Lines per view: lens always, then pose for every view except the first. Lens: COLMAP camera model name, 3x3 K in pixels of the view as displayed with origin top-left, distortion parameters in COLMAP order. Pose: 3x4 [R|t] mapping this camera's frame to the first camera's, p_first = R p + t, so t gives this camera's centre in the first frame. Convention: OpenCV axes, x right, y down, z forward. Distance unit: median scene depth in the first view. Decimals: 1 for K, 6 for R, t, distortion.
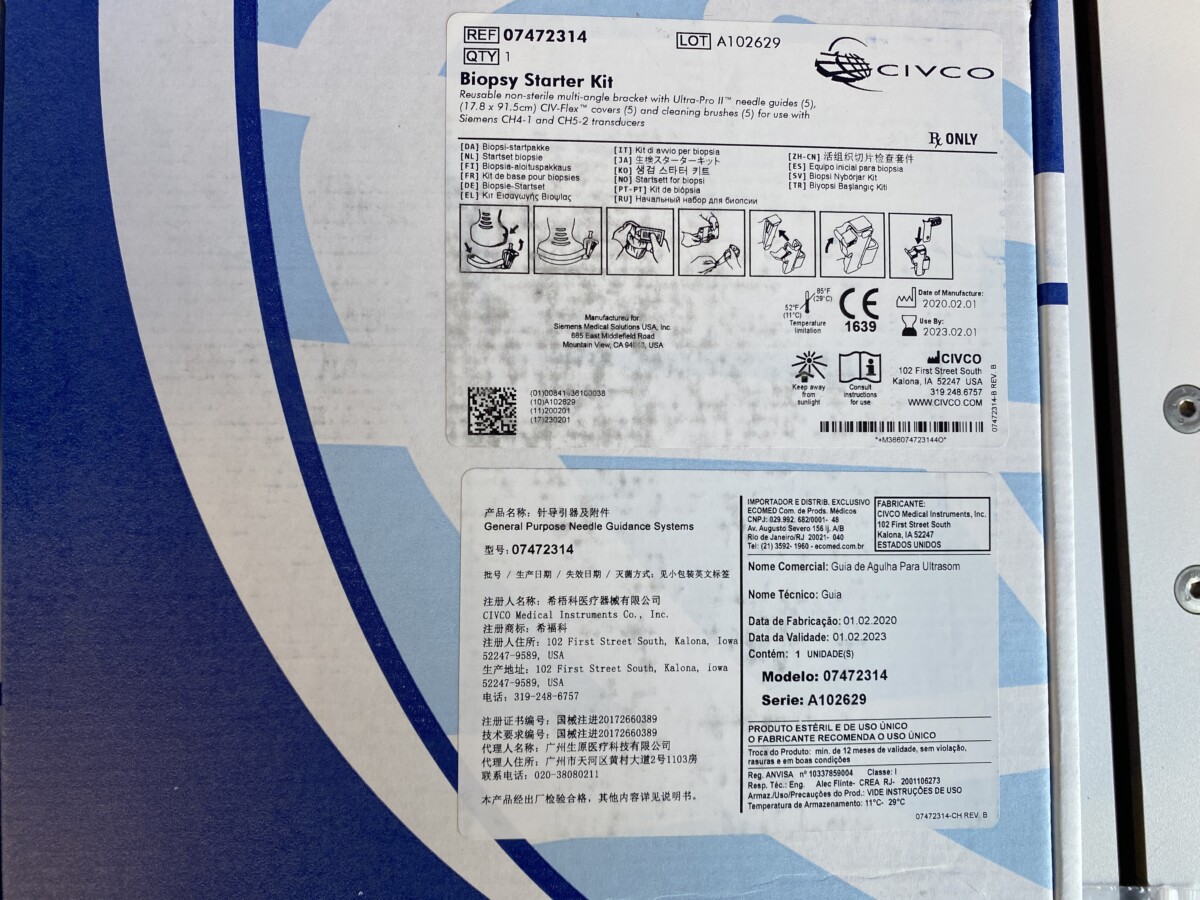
lens RADIAL K [[876.5, 0, 612.1], [0, 876.5, 460.8], [0, 0, 1]] dist [0.022967, -0.024180]
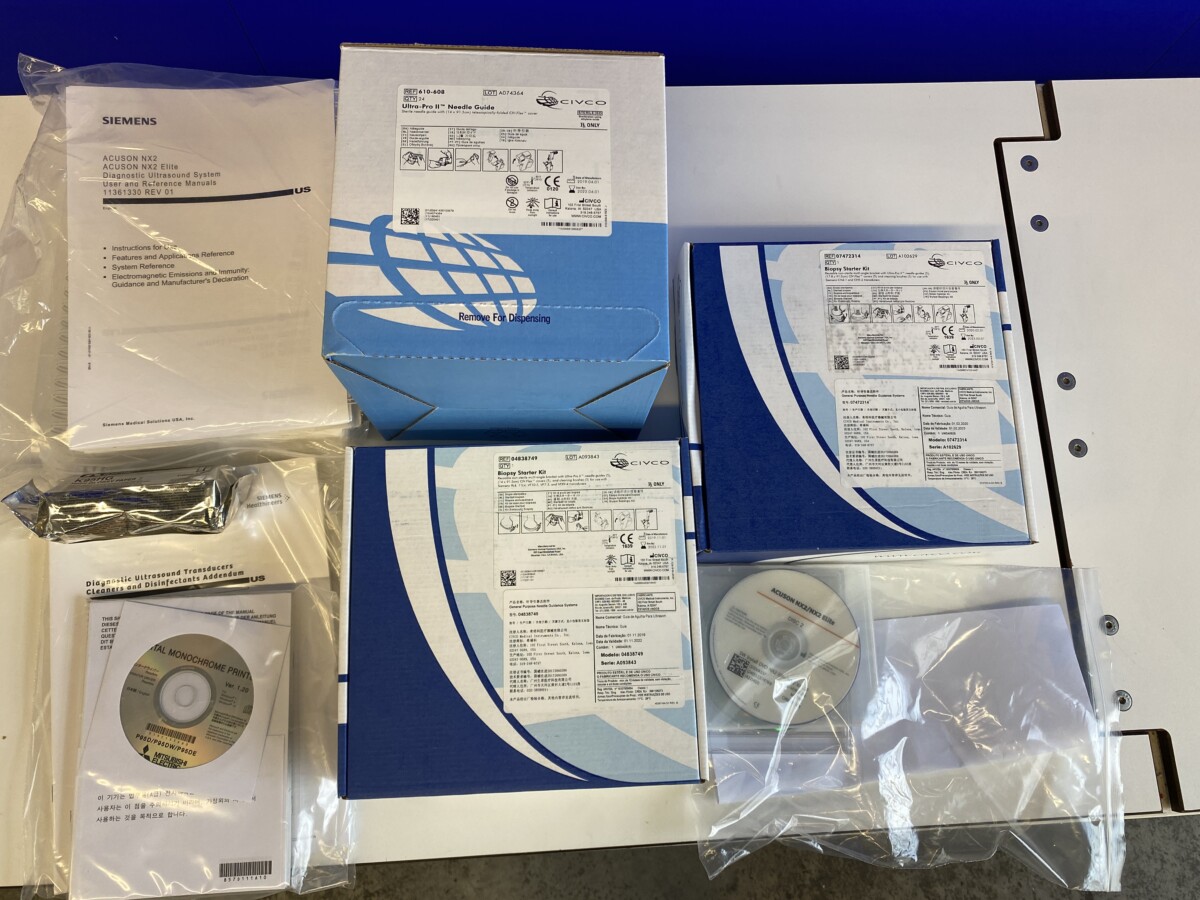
lens RADIAL K [[876.5, 0, 597.0], [0, 876.5, 439.4], [0, 0, 1]] dist [0.022967, -0.024180]
pose [[0.999799, -0.018814, -0.006902, -1.041364], [0.017298, 0.984105, -0.176741, 0.800471], [0.010118, 0.176586, 0.984233, -2.236580]]
